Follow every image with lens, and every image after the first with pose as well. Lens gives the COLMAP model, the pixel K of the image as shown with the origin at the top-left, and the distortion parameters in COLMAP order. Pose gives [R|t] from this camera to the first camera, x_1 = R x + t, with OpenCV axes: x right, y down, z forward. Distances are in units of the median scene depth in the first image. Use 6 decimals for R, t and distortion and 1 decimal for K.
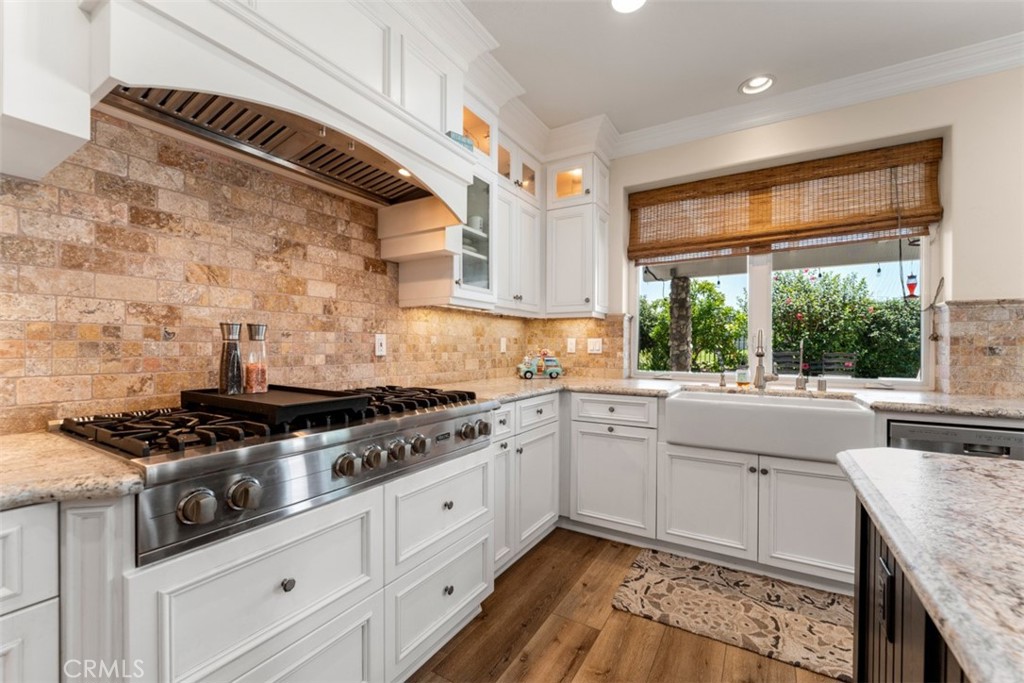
lens RADIAL K [[421.3, 0, 512.7], [0, 421.3, 348.5], [0, 0, 1]] dist [-0.003946, -0.000136]
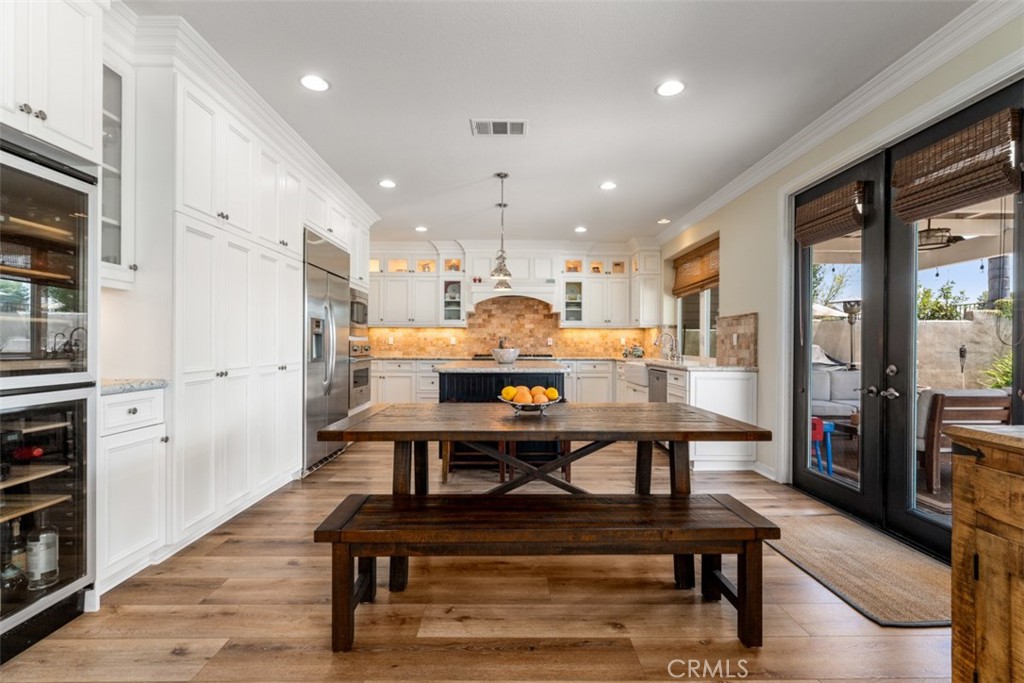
lens RADIAL K [[463.2, 0, 513.7], [0, 463.2, 345.1], [0, 0, 1]] dist [-0.000519, 0.000230]
pose [[0.527093, -0.002225, -0.849805, 2.239087], [-0.005706, 0.999965, -0.006157, 0.037394], [0.849788, 0.008094, 0.527062, -0.940288]]
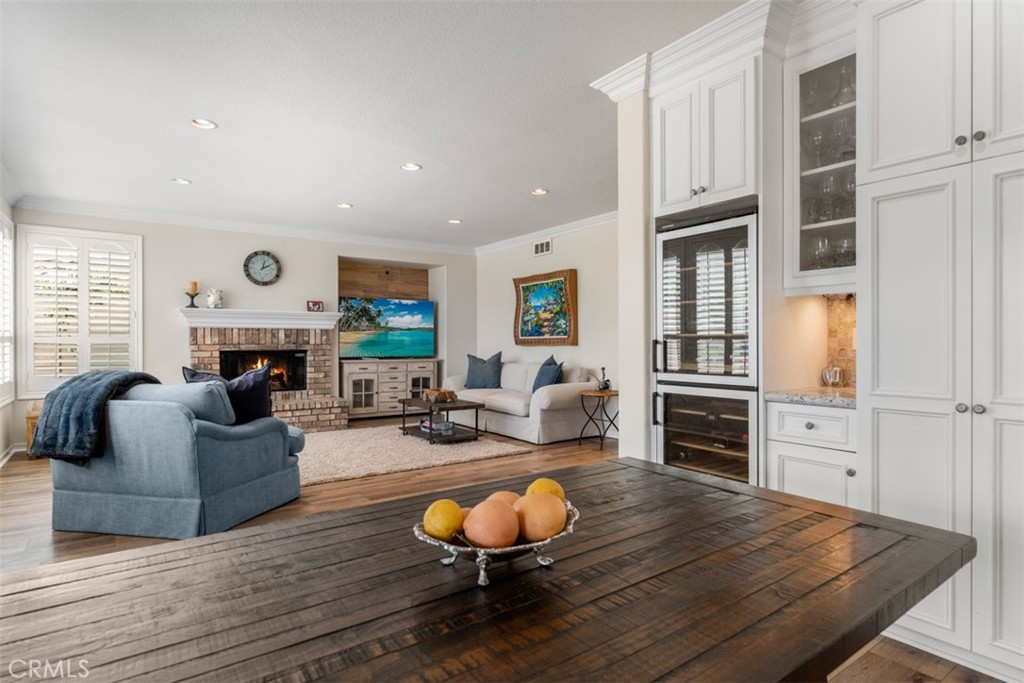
lens RADIAL K [[546.2, 0, 512.0], [0, 546.2, 341.5], [0, 0, 1]] dist [-0.004359, -0.000565]
pose [[-0.918265, -0.003238, 0.395954, 1.190512], [0.000090, 0.999965, 0.008387, 0.001867], [-0.395967, 0.007738, -0.918232, 0.032803]]
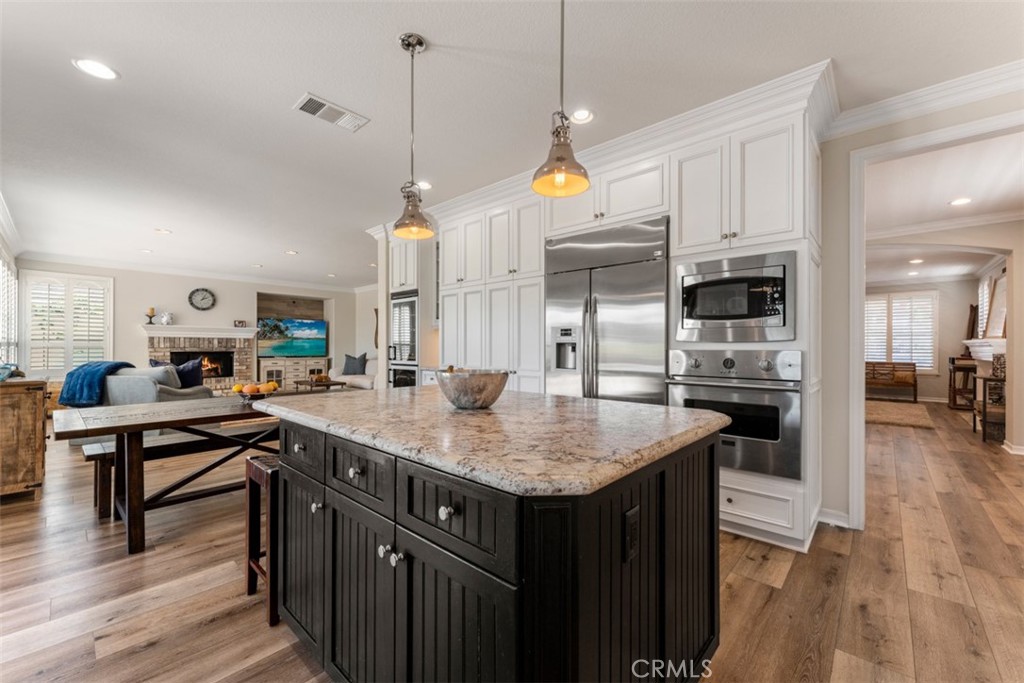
lens RADIAL K [[410.9, 0, 514.3], [0, 410.9, 343.7], [0, 0, 1]] dist [-0.001384, -0.000222]
pose [[-0.980657, -0.004848, 0.195674, 0.313584], [-0.004963, 0.999988, -0.000098, -0.006131], [-0.195671, -0.001067, -0.980669, 0.756690]]
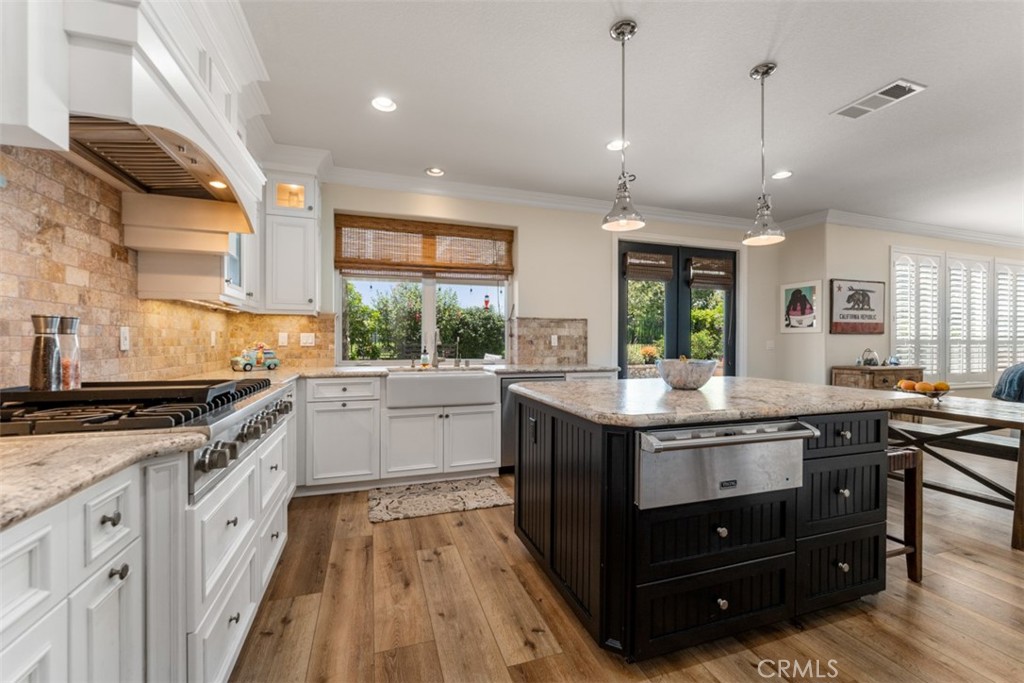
lens RADIAL K [[419.3, 0, 513.7], [0, 419.3, 342.6], [0, 0, 1]] dist [-0.002979, -0.000193]
pose [[0.645178, -0.004650, 0.764018, -0.424195], [0.002863, 0.999989, 0.003669, -0.000644], [-0.764027, -0.000180, 0.645184, -0.226649]]
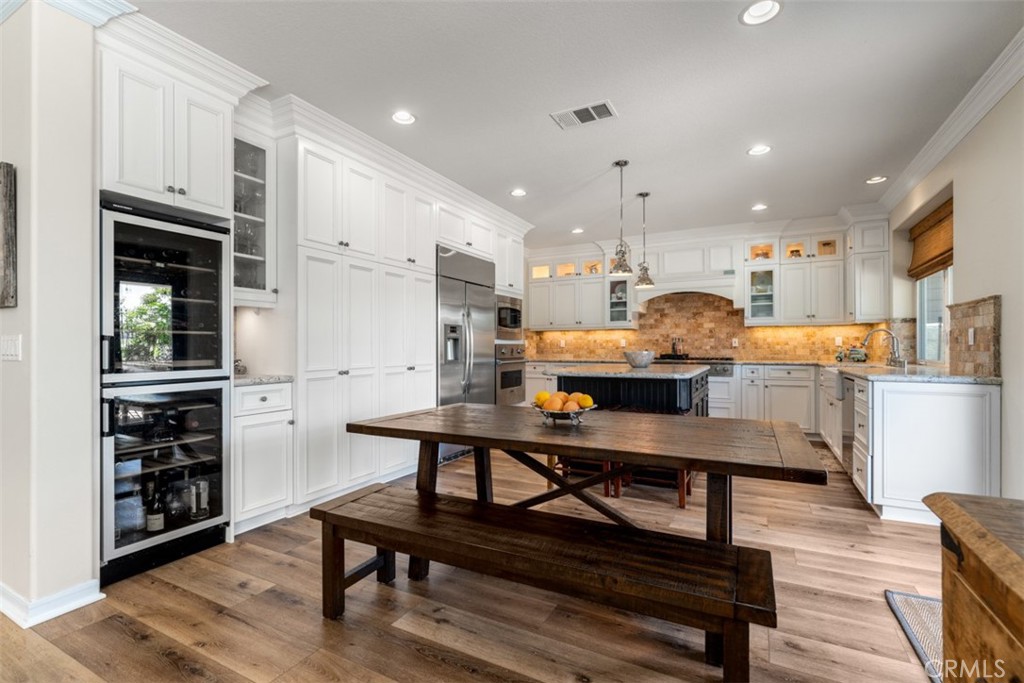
lens RADIAL K [[465.3, 0, 513.8], [0, 465.3, 346.4], [0, 0, 1]] dist [-0.000142, -0.000059]
pose [[0.056806, -0.007214, -0.998359, 2.325615], [-0.001270, 0.999973, -0.007298, 0.035741], [0.998384, 0.001682, 0.056795, -0.515876]]
